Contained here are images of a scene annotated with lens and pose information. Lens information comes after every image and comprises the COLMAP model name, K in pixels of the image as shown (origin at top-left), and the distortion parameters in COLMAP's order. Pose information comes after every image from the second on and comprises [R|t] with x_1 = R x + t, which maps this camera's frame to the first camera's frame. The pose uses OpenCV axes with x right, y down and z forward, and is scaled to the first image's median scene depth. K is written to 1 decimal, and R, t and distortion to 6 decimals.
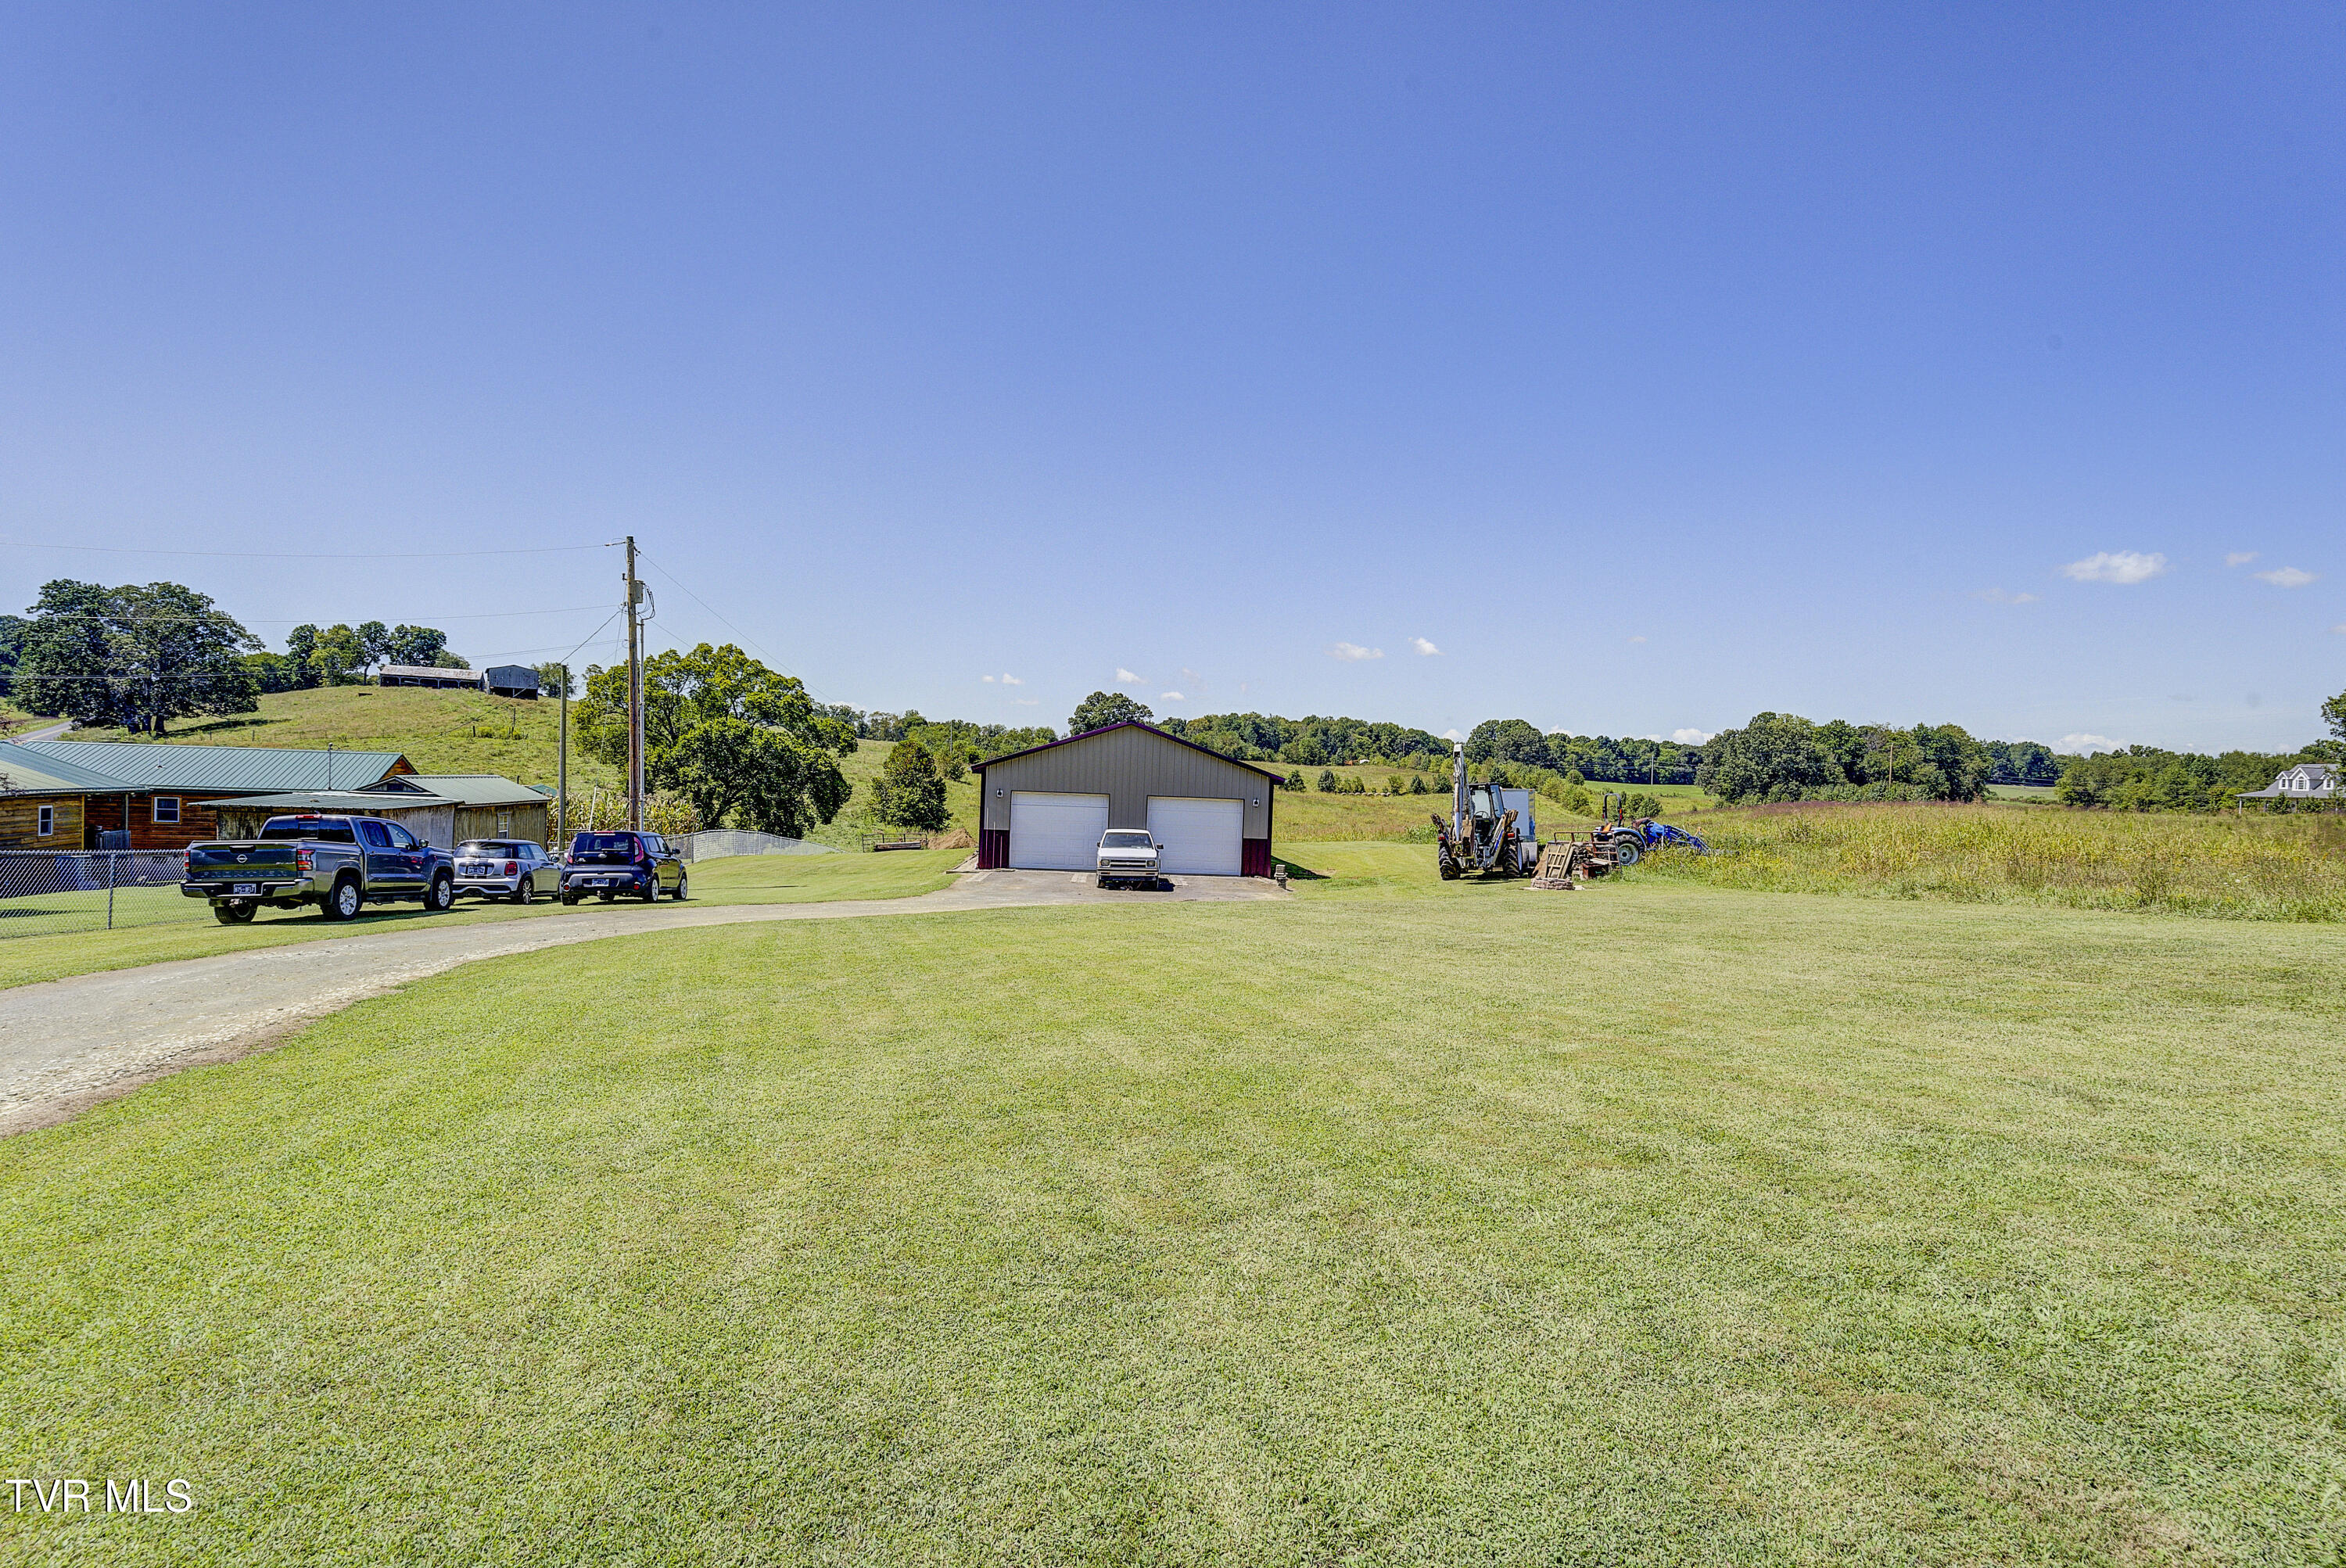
lens RADIAL K [[1224.4, 0, 1183.7], [0, 1224.4, 779.8], [0, 0, 1]] dist [-0.003525, 0.001344]
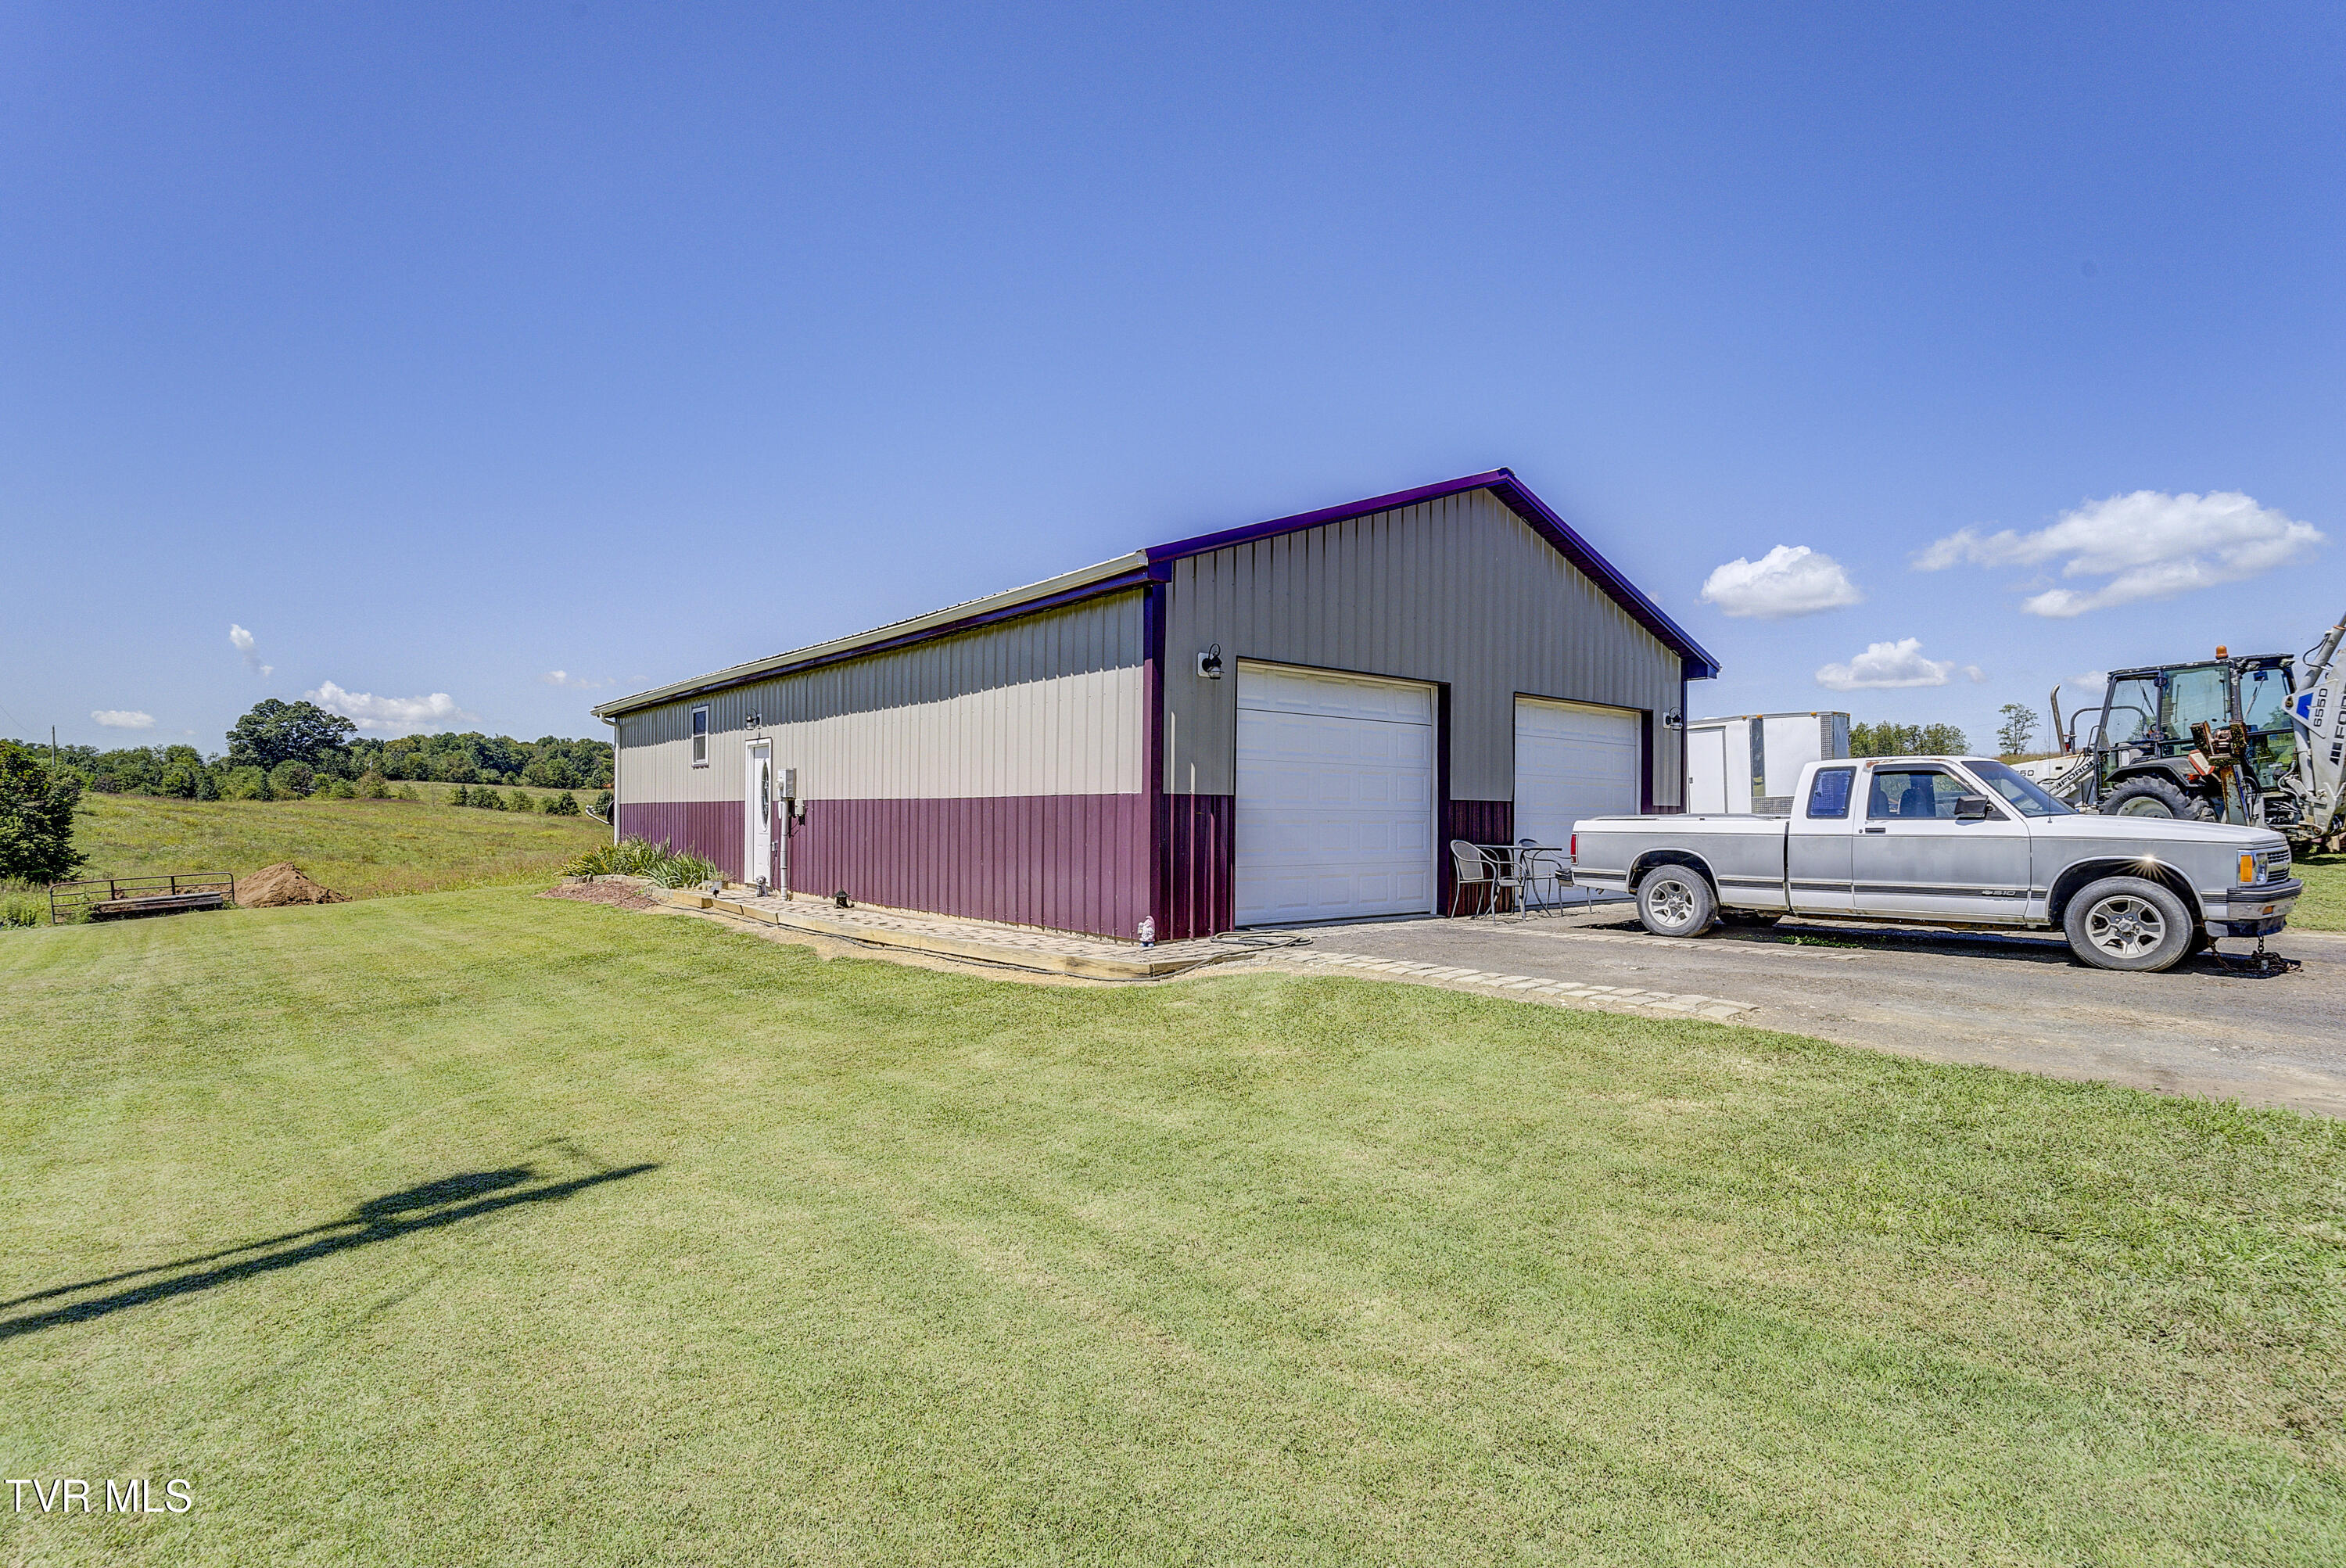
lens RADIAL K [[1104.9, 0, 1113.5], [0, 1104.9, 819.8], [0, 0, 1]] dist [-0.017250, 0.000186]
pose [[0.810789, -0.029858, 0.584576, -0.049063], [0.023600, 0.999554, 0.018320, 0.006359], [-0.584862, -0.001057, 0.811132, 0.125888]]
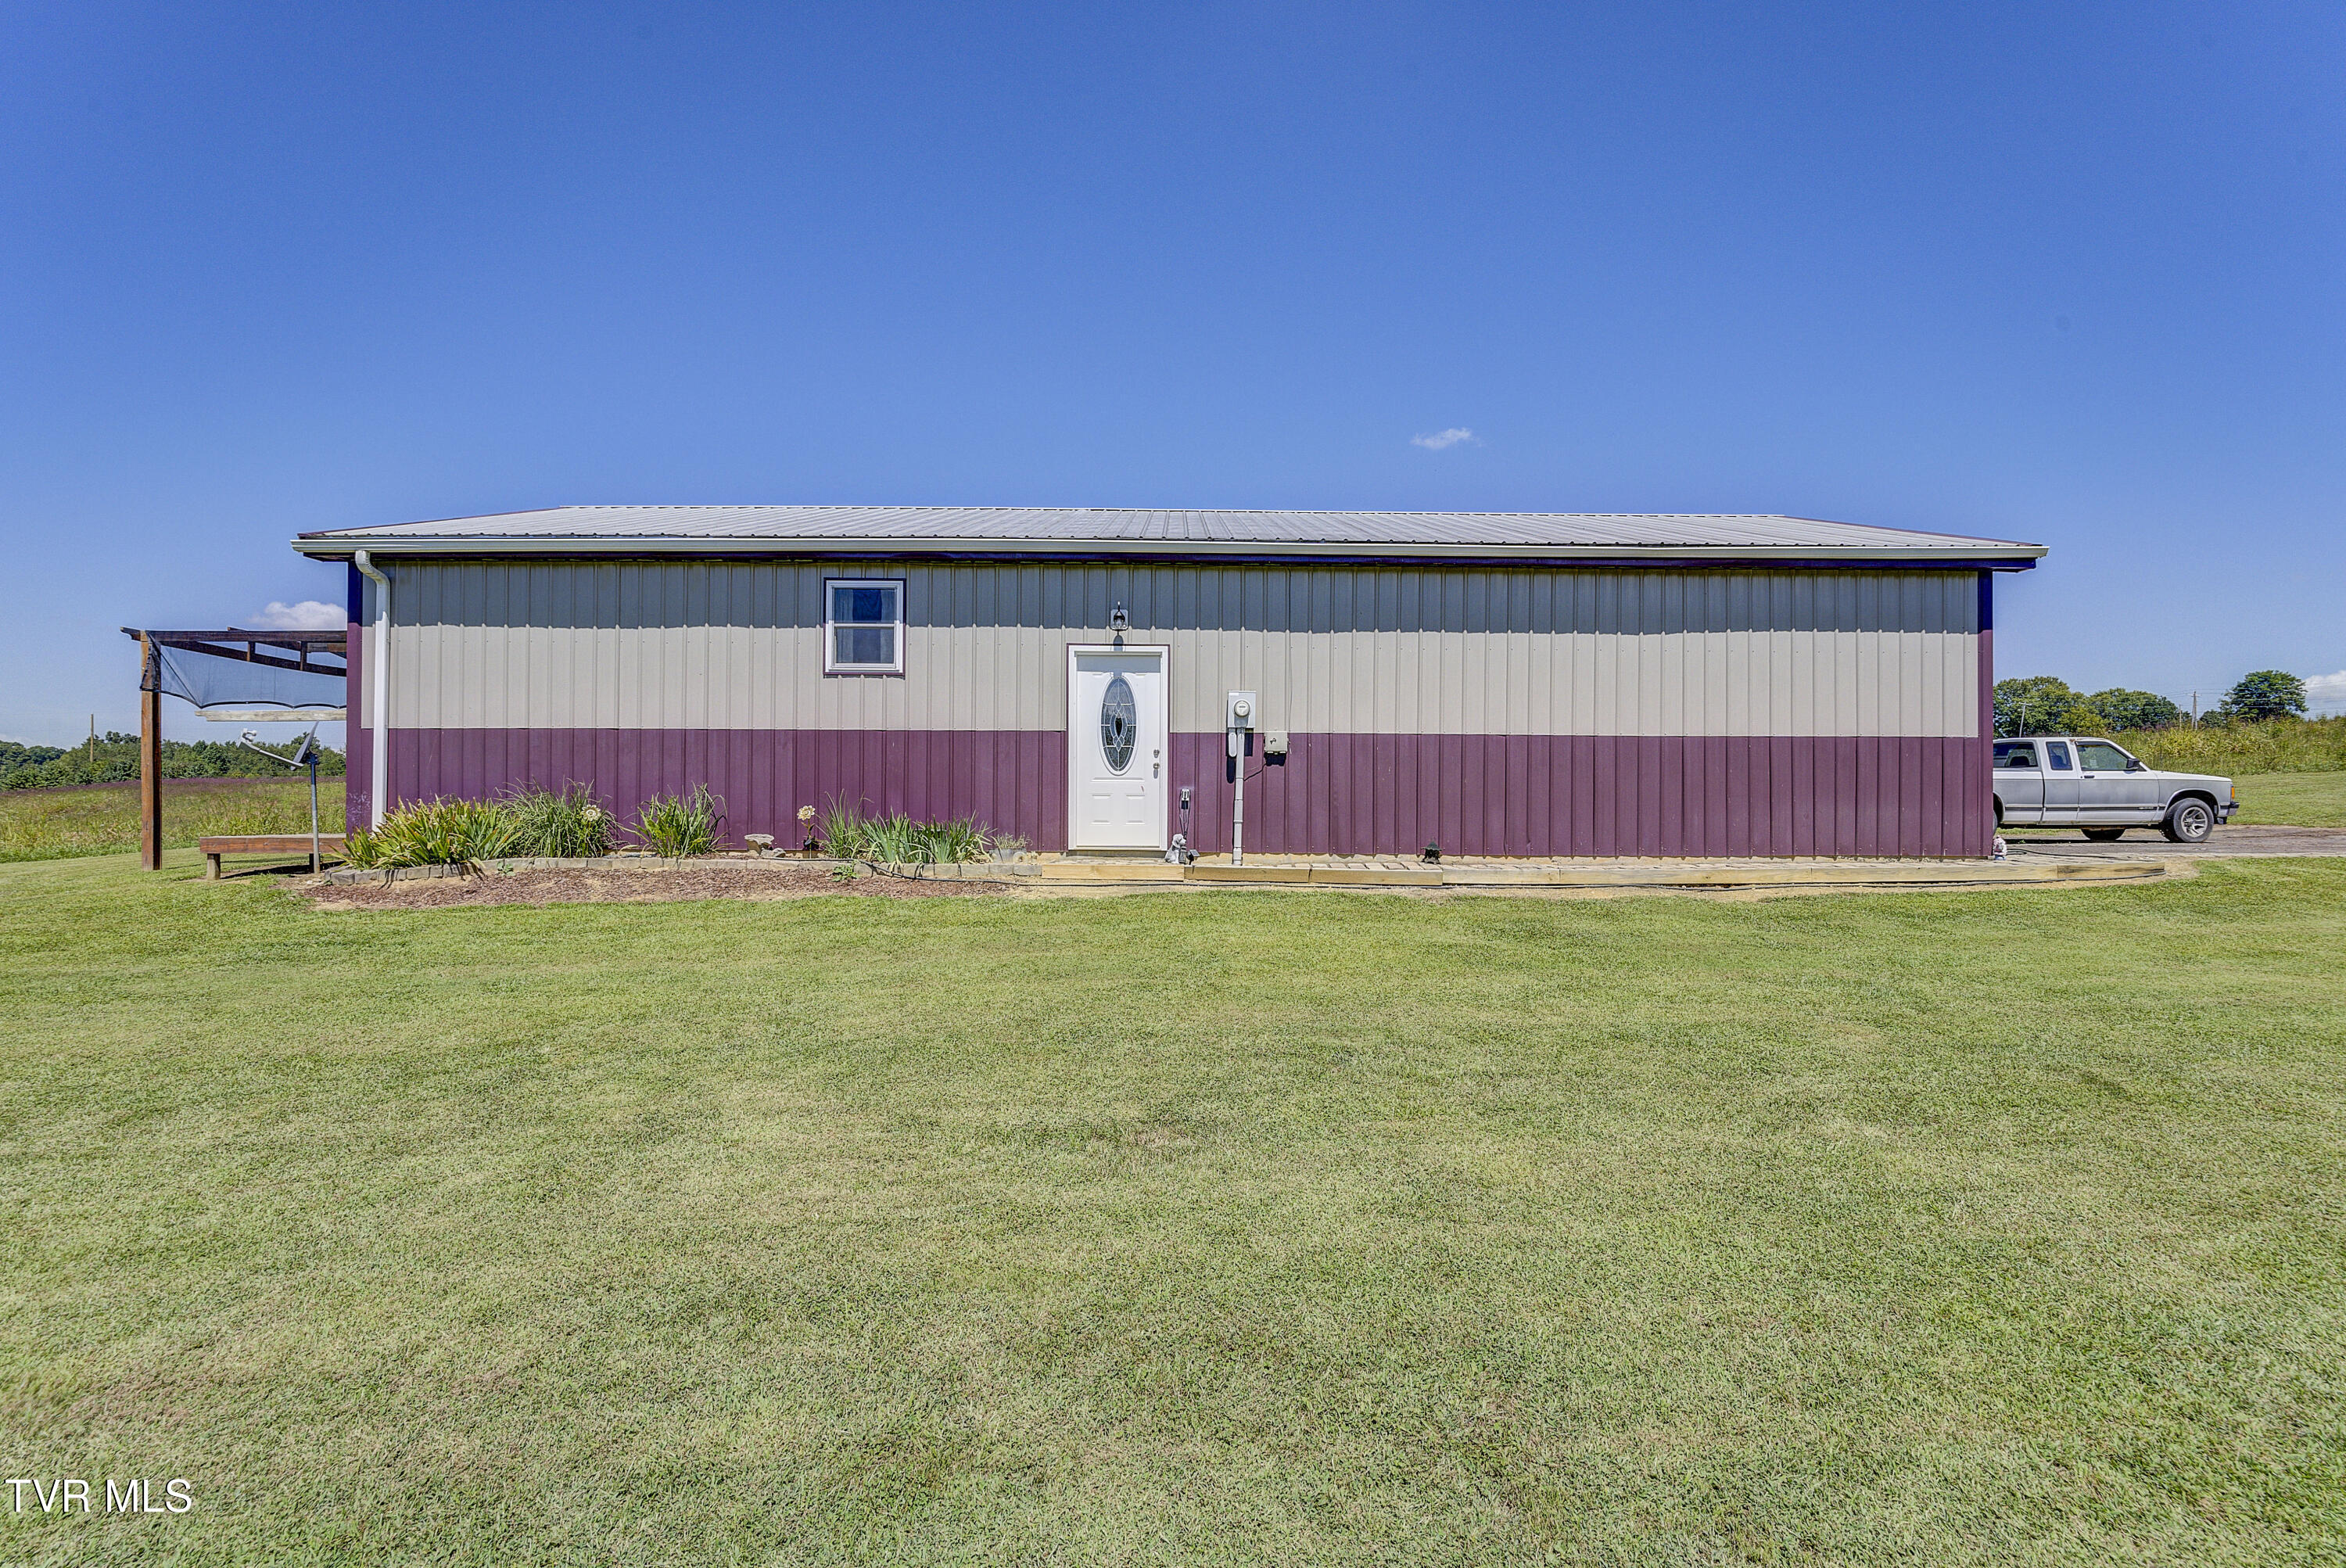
lens RADIAL K [[1104.9, 0, 1174.8], [0, 1104.9, 796.2], [0, 0, 1]] dist [-0.017250, 0.000186]
pose [[0.059053, -0.017239, 0.998106, -0.074187], [0.001049, 0.999851, 0.017207, 0.007827], [-0.998254, 0.000030, 0.059062, 0.186616]]
